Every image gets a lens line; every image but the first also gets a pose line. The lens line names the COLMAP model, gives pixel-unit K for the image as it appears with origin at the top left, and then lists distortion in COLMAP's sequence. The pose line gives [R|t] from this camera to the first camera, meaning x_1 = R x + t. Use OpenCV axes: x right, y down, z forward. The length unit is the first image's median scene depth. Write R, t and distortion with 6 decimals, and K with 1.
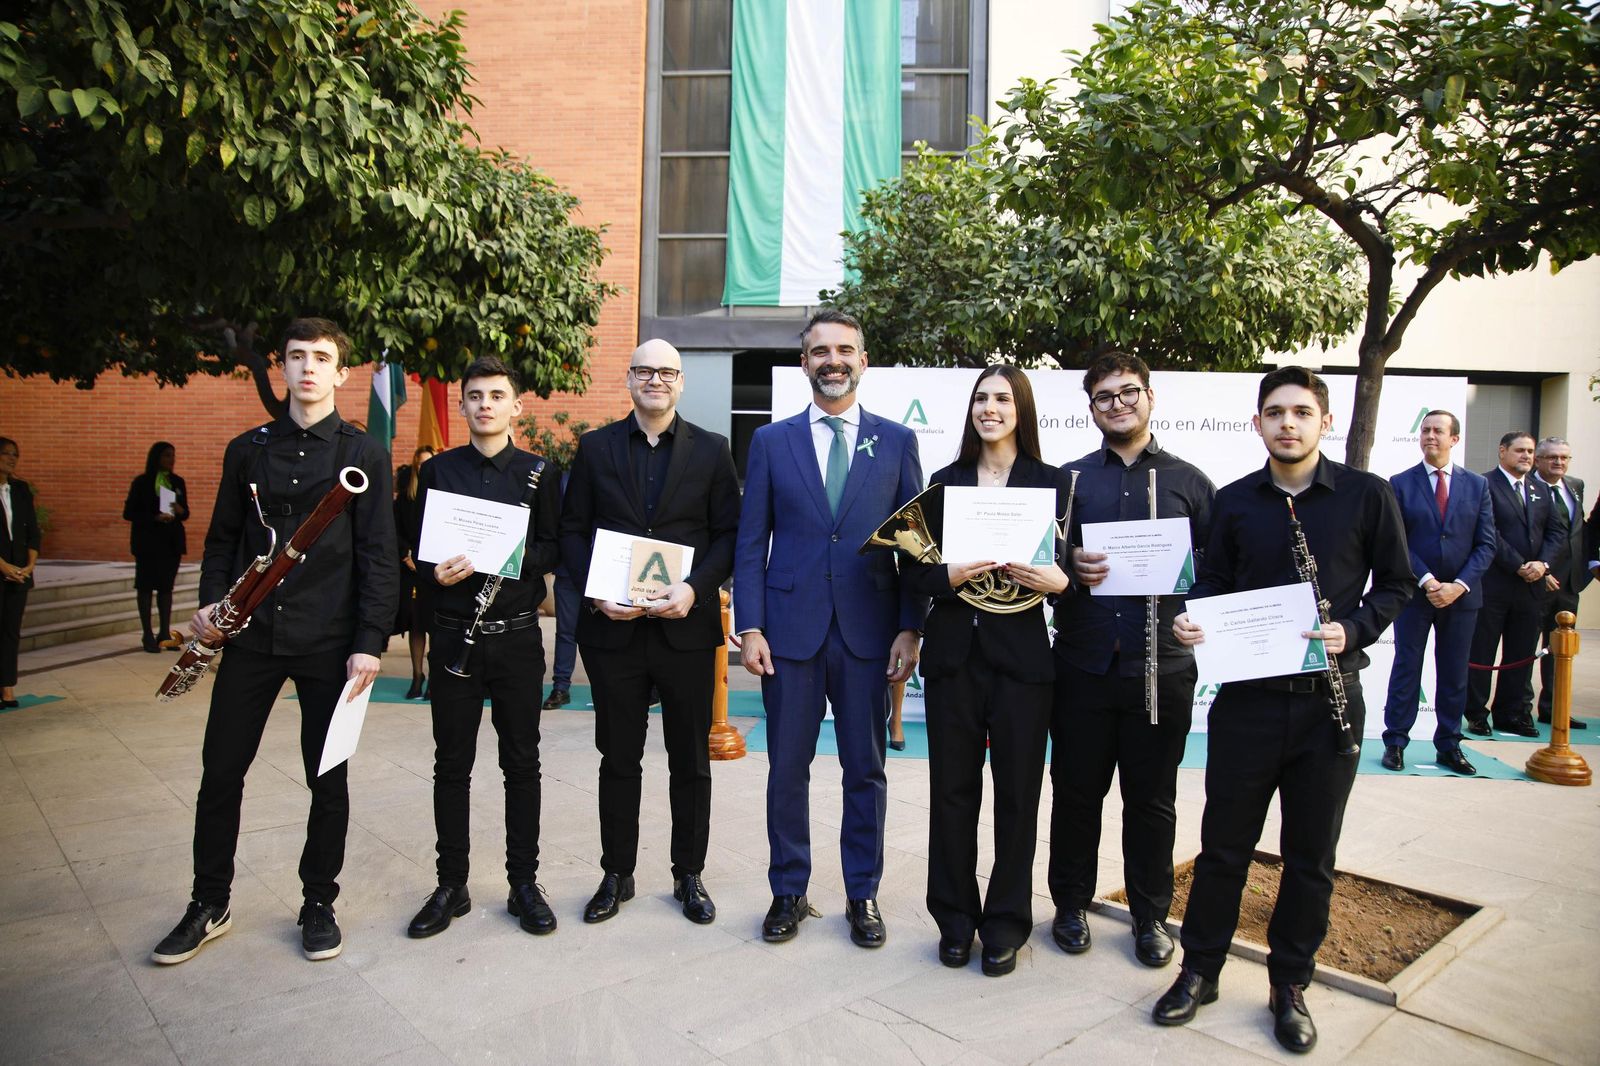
lens RADIAL K [[1098.6, 0, 789.5], [0, 1098.6, 536.0], [0, 0, 1]] dist [-0.124625, 0.065883]
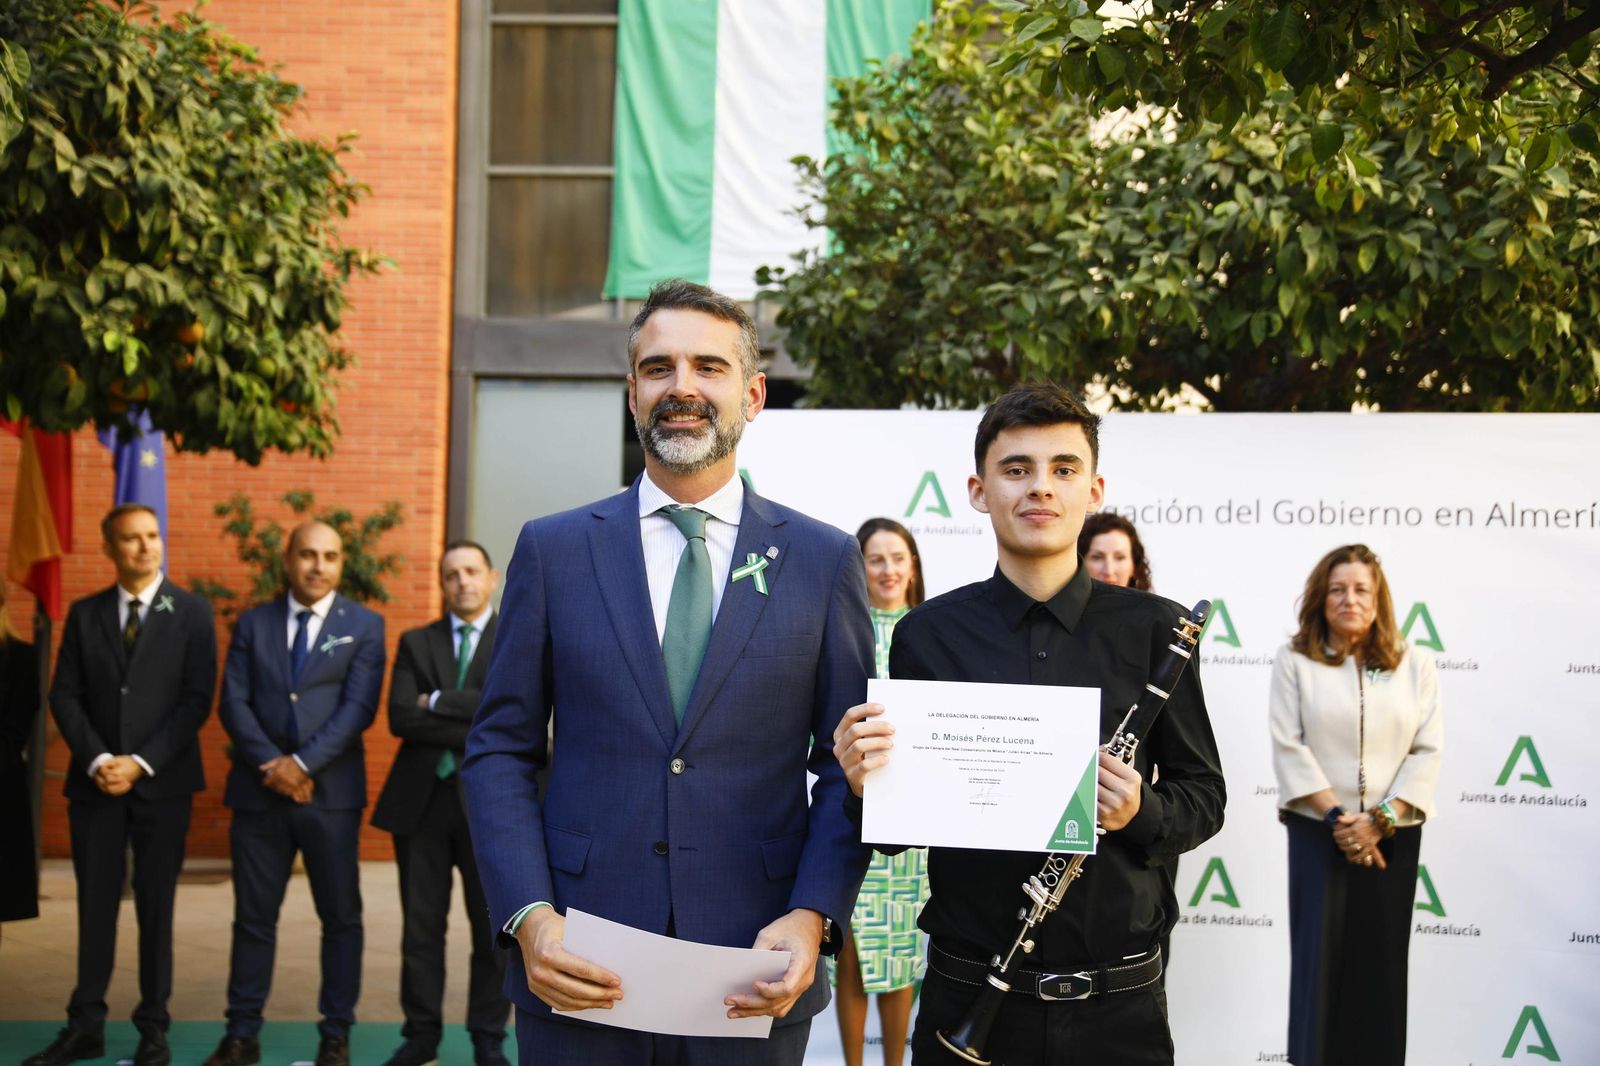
lens RADIAL K [[1939.9, 0, 791.1], [0, 1939.9, 543.9], [0, 0, 1]] dist [0.152036, 0.000000]
pose [[0.999880, 0.001162, 0.015457, 0.033832], [0.000161, 0.996357, -0.085275, -0.008892], [-0.015500, 0.085267, 0.996238, 0.064907]]
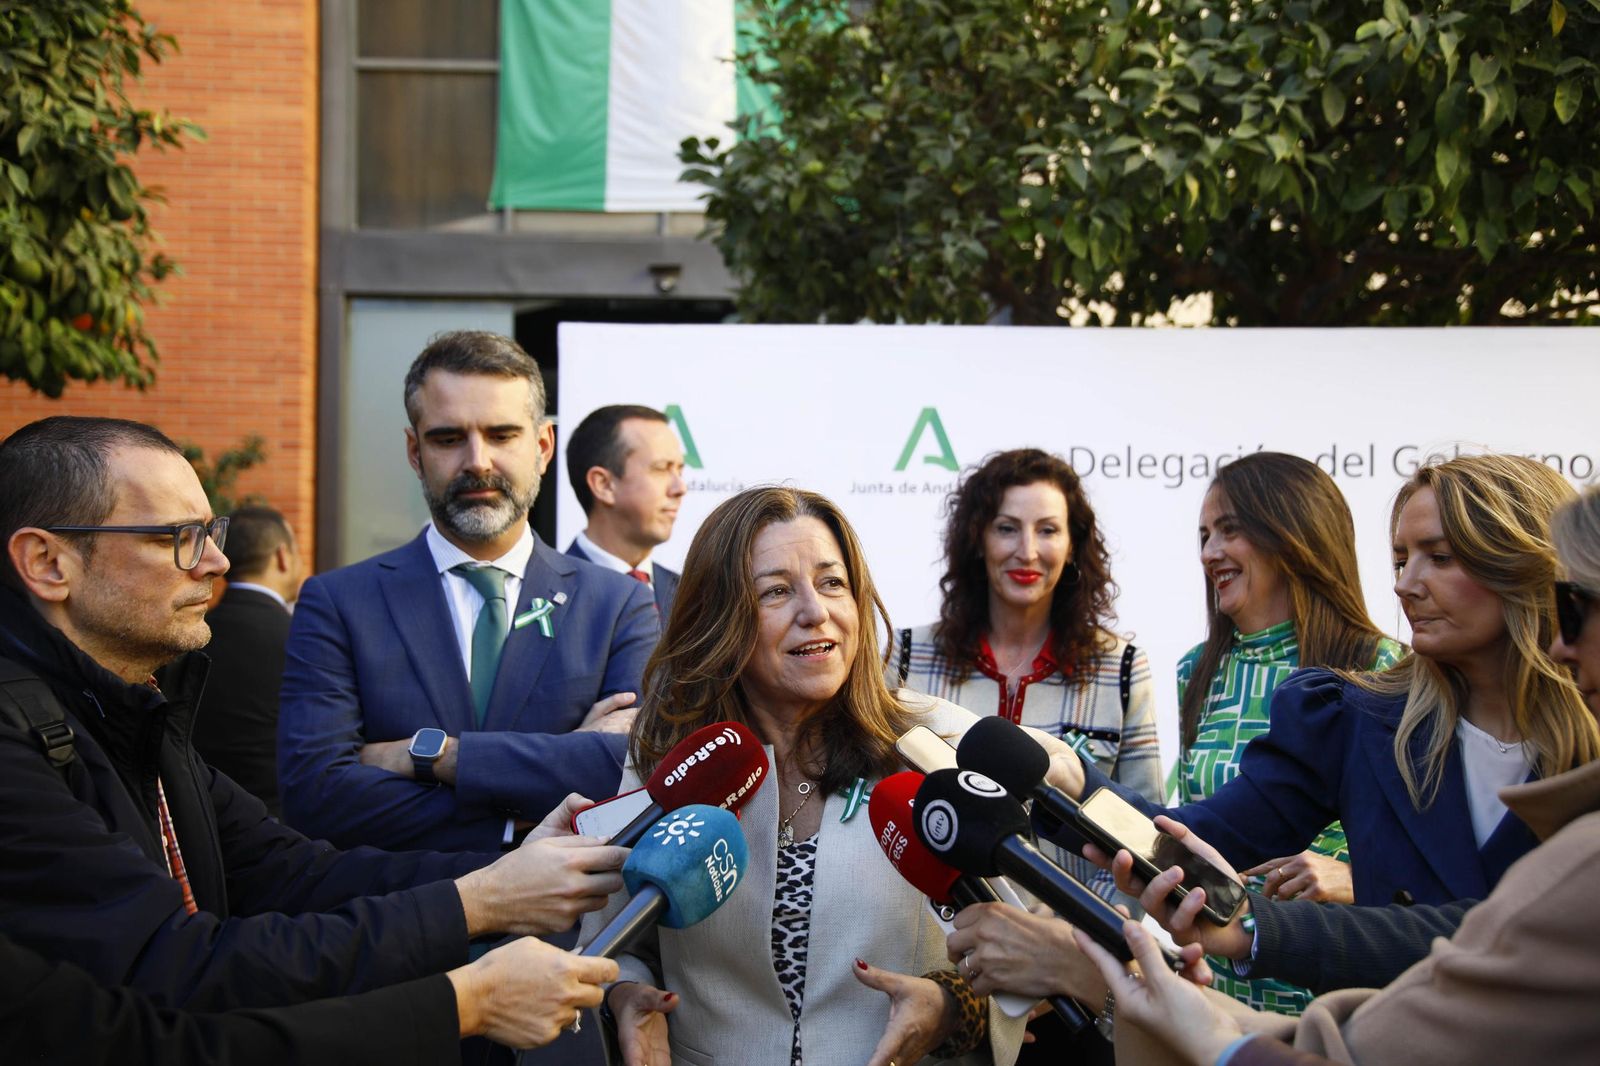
lens RADIAL K [[1791.5, 0, 761.6], [0, 1791.5, 546.1], [0, 0, 1]] dist [0.099078, 0.000000]
pose [[0.997872, -0.005375, 0.064989, 0.013854], [0.007947, 0.999192, -0.039391, -0.050192], [-0.064725, 0.039823, 0.997108, 0.366633]]
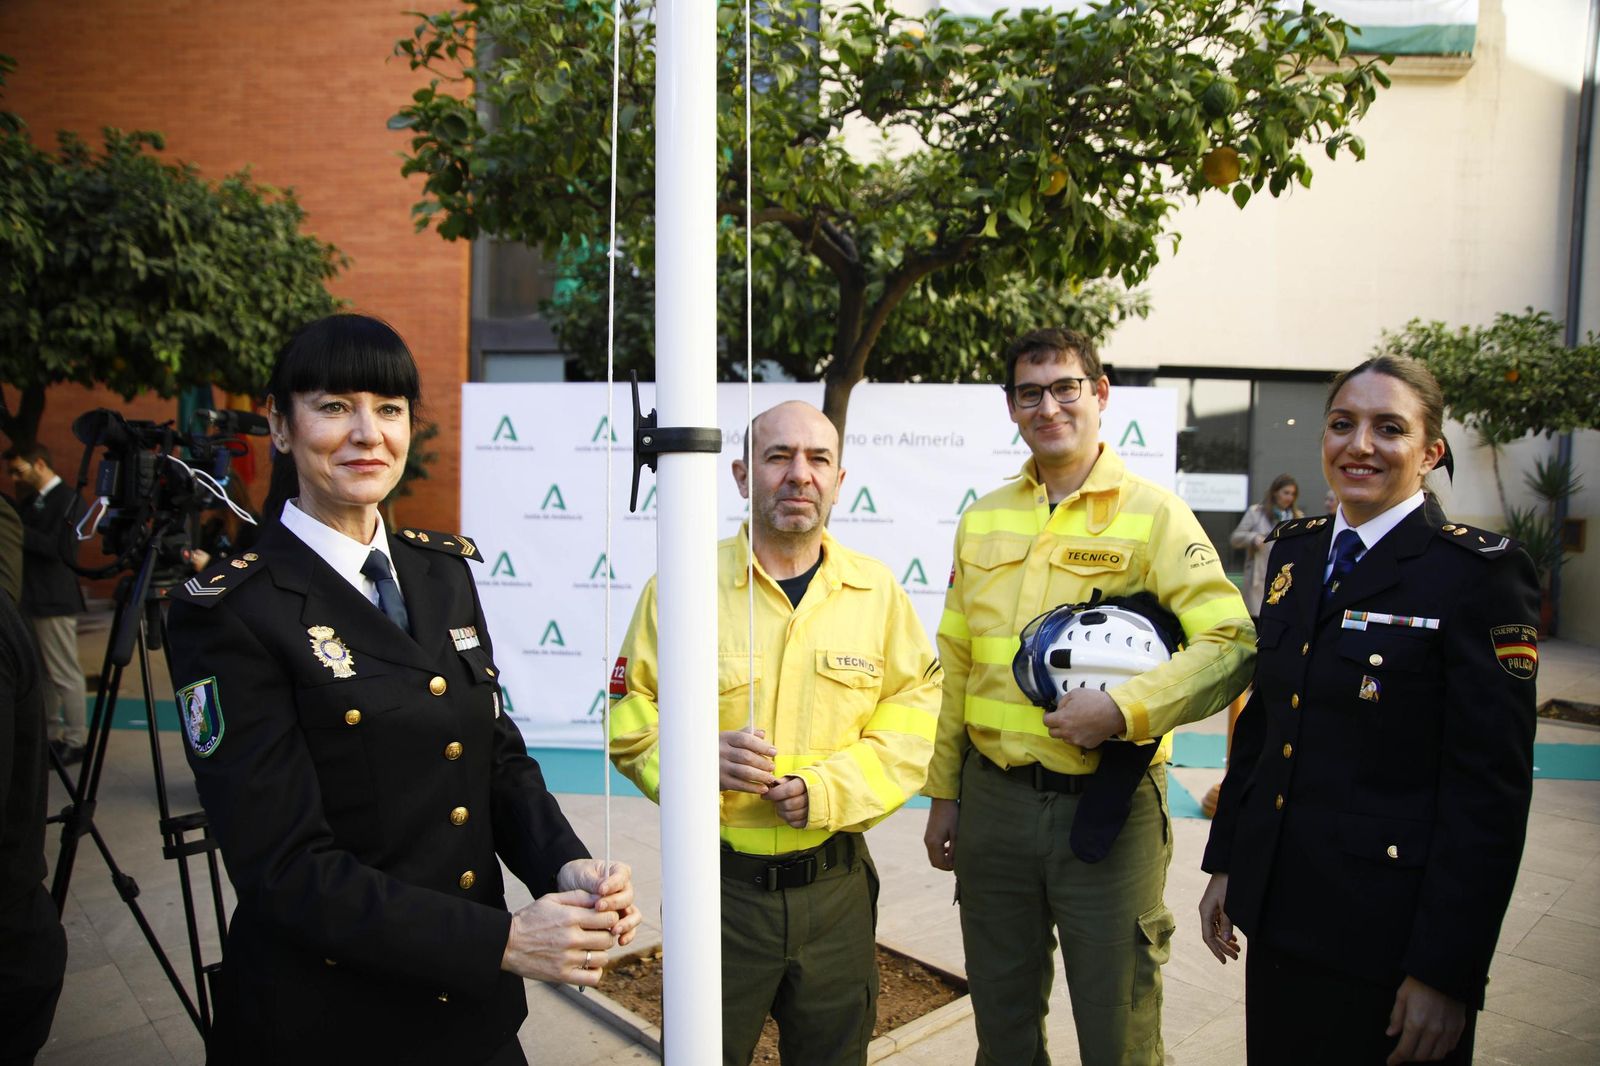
lens RADIAL K [[1087.5, 0, 787.4], [0, 1087.5, 539.6], [0, 0, 1]] dist [-0.126563, 0.078442]
pose [[0.999763, -0.007208, 0.020559, 0.256304], [0.006884, 0.999852, 0.015779, -0.029902], [-0.020669, -0.015634, 0.999664, 0.042271]]
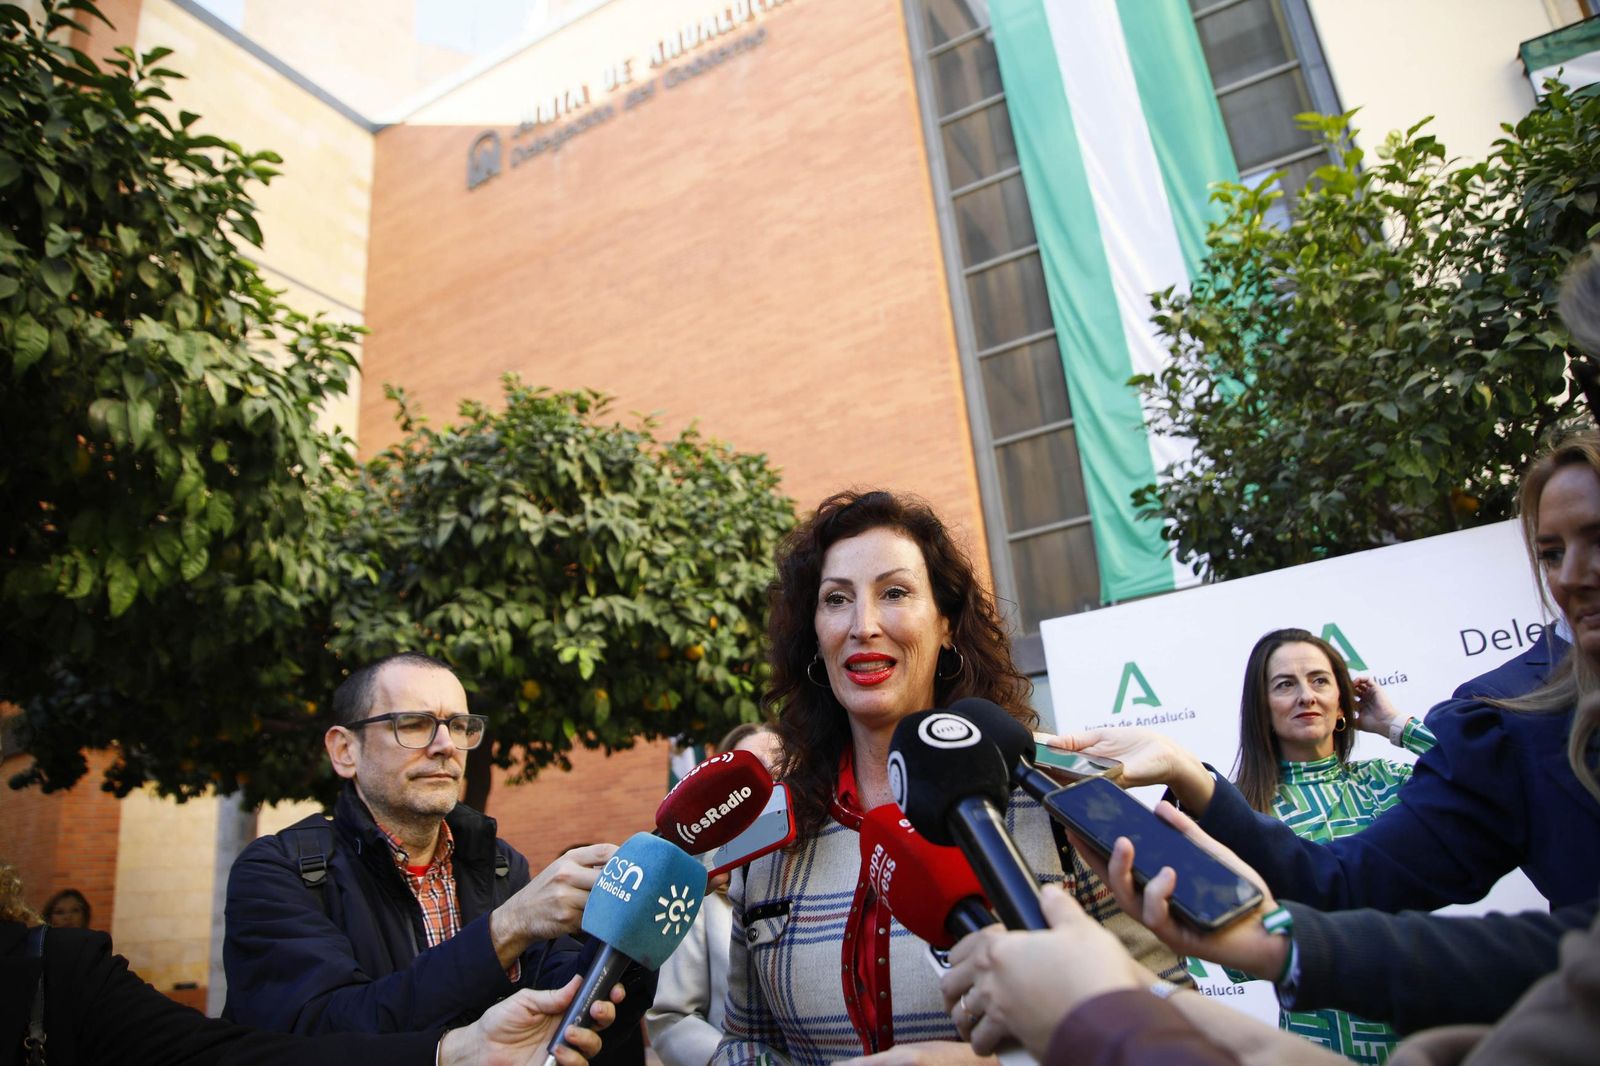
lens RADIAL K [[1087.5, 0, 789.1], [0, 1087.5, 530.6], [0, 0, 1]] dist [-0.126563, 0.078442]
pose [[0.892317, -0.233365, -0.386408, 0.092981], [0.089313, 0.930352, -0.355624, -0.018146], [0.442486, 0.282818, 0.851011, 0.485041]]
